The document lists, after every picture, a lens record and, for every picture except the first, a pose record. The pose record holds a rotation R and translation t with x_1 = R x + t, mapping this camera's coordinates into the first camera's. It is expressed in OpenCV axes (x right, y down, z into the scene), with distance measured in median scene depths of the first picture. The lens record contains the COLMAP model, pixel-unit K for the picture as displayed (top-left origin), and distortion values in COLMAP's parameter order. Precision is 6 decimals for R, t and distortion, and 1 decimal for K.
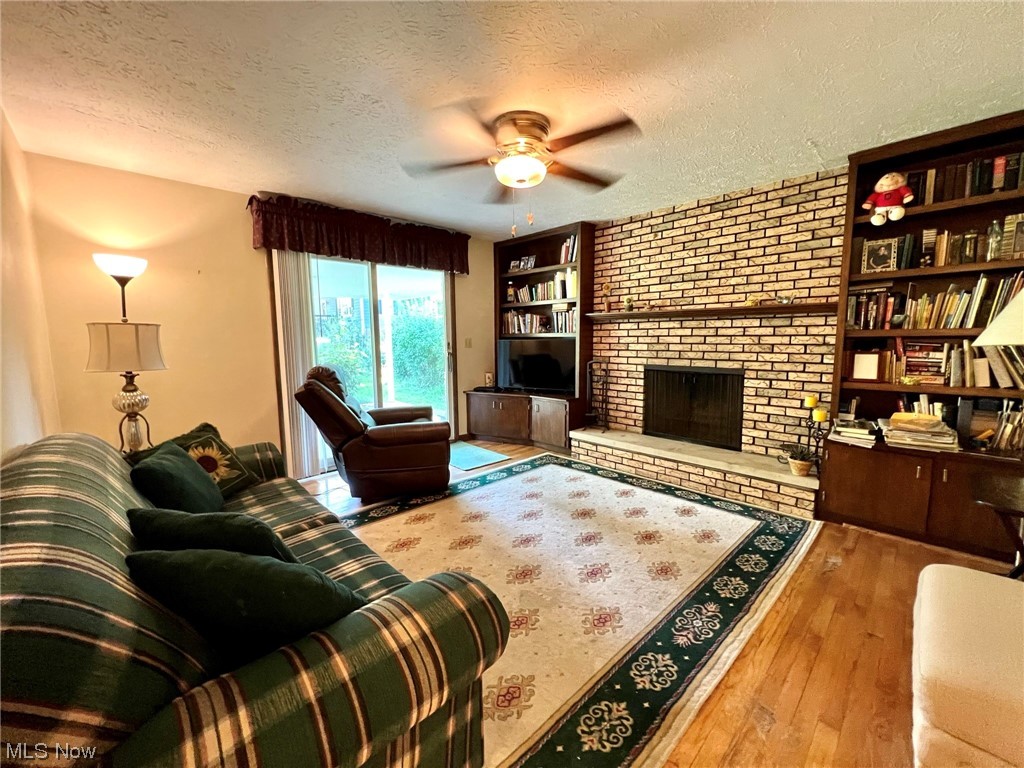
lens RADIAL K [[411.3, 0, 509.6], [0, 411.3, 382.3], [0, 0, 1]] dist [-0.001871, 0.000545]
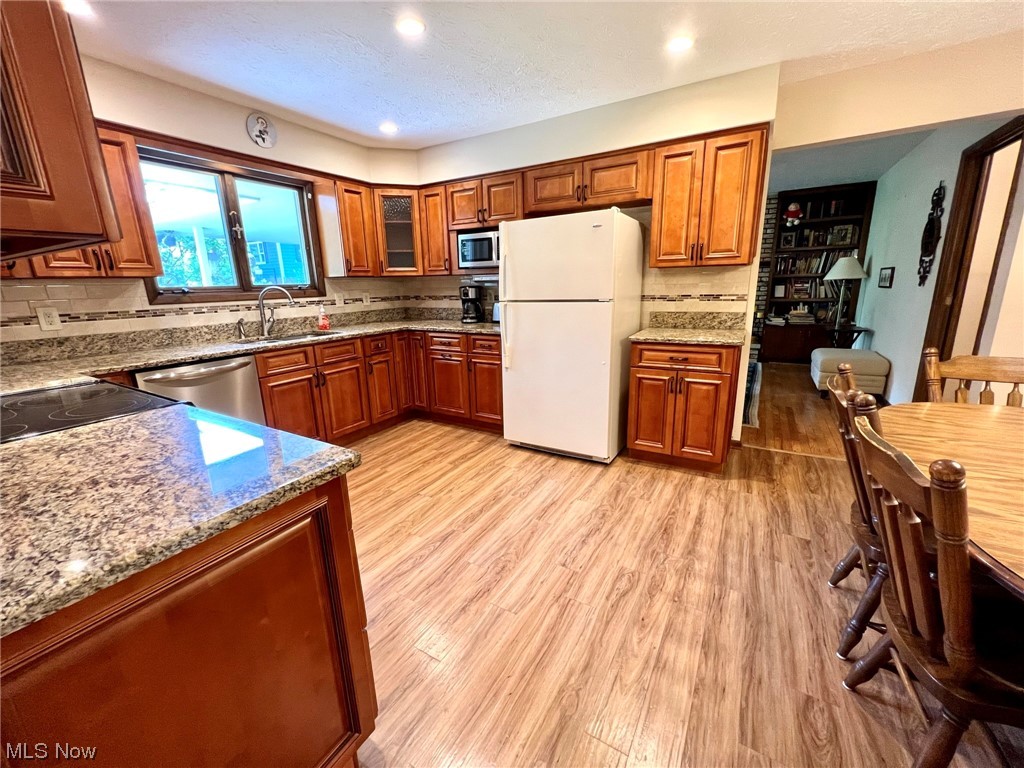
lens RADIAL K [[411.3, 0, 509.6], [0, 411.3, 382.3], [0, 0, 1]] dist [-0.001871, 0.000545]
pose [[0.964085, -0.075704, 0.254575, -0.944840], [0.043716, 0.990674, 0.129047, 0.082252], [-0.261970, -0.113283, 0.958404, -0.662477]]
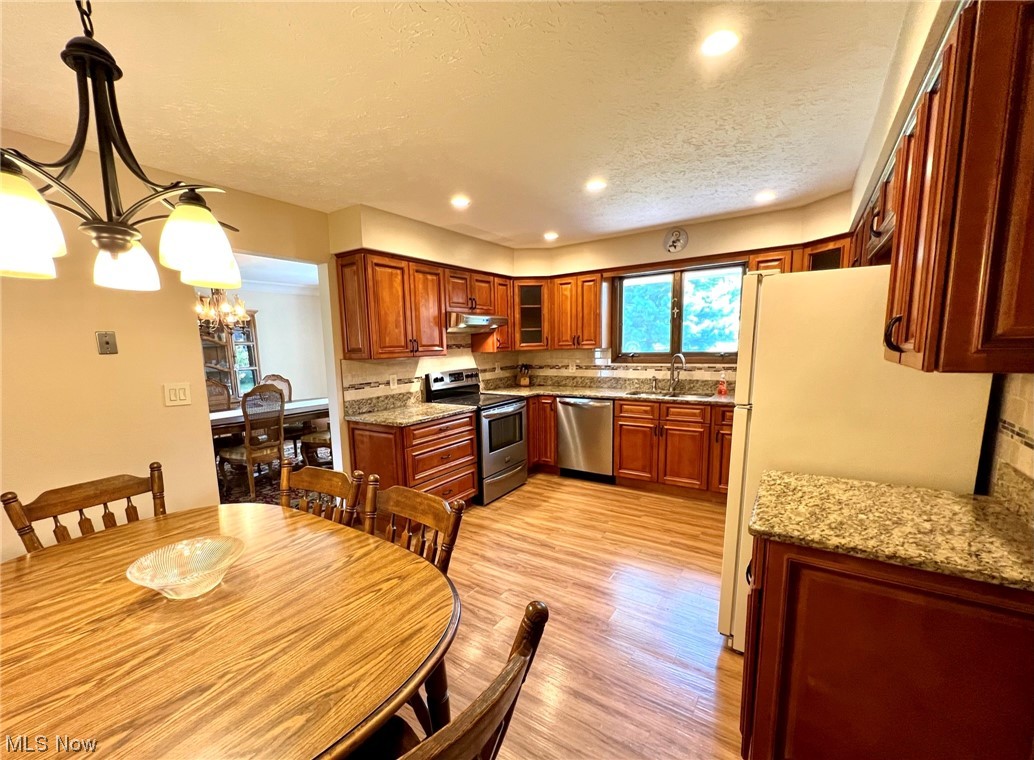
lens RADIAL K [[436.4, 0, 484.9], [0, 436.4, 406.5], [0, 0, 1]] dist [-0.000286, 0.000129]
pose [[0.172728, 0.146556, -0.974005, -0.054752], [-0.083001, 0.987517, 0.133870, -0.009821], [0.981466, 0.057721, 0.182736, -0.368659]]
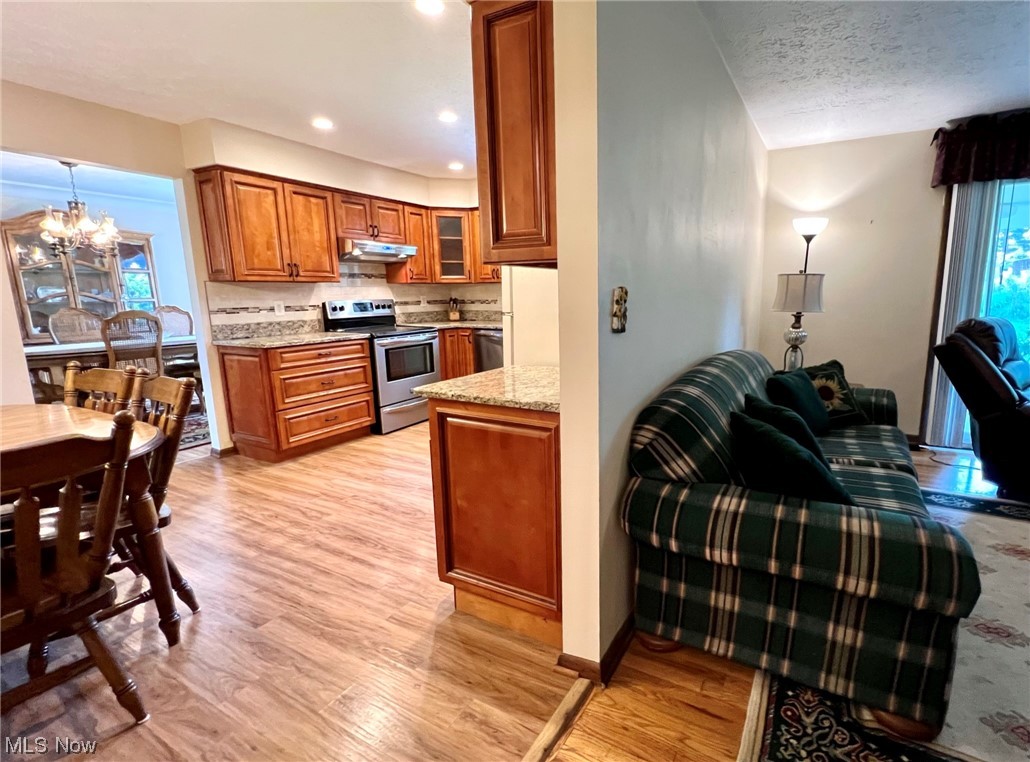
lens RADIAL K [[483.2, 0, 590.0], [0, 483.2, 374.1], [0, 0, 1]] dist [-0.000454, 0.000238]
pose [[0.331267, 0.168860, -0.928304, 0.201132], [-0.101036, 0.984547, 0.143036, 0.009135], [0.938112, 0.046409, 0.343209, -0.073463]]
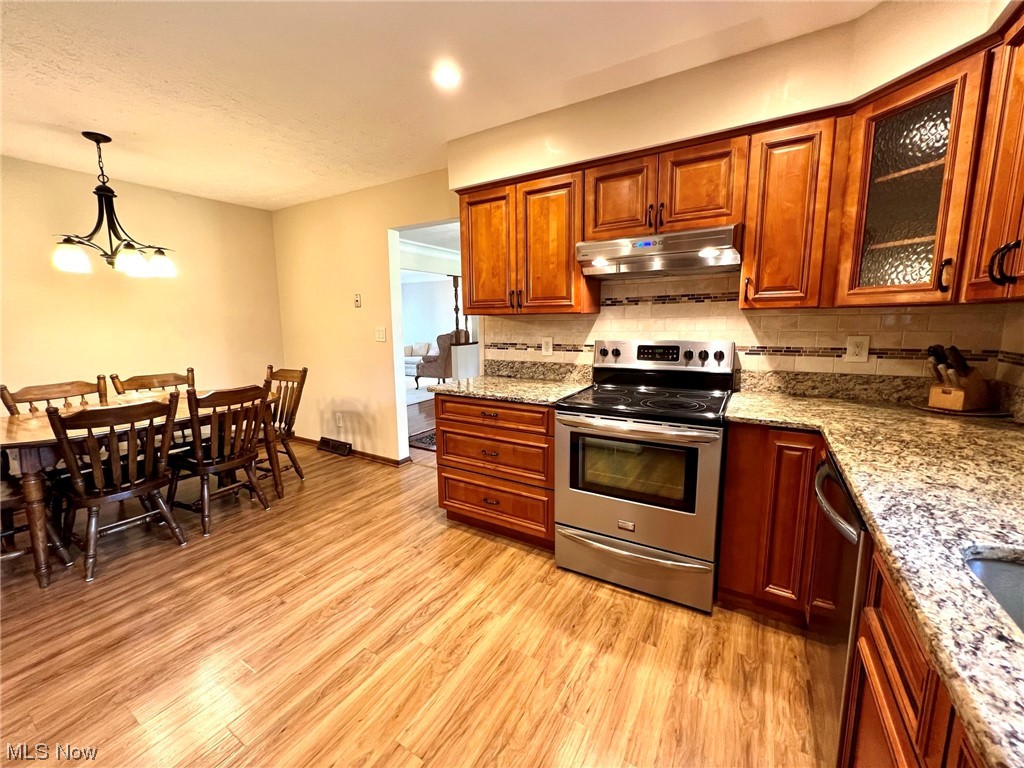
lens RADIAL K [[410.5, 0, 507.9], [0, 410.5, 381.4], [0, 0, 1]] dist [0.000098, 0.000103]
pose [[-0.966874, 0.062186, -0.247565, -0.932629], [-0.004351, 0.965714, 0.259571, -0.048364], [0.255219, 0.252050, -0.933453, 0.379405]]
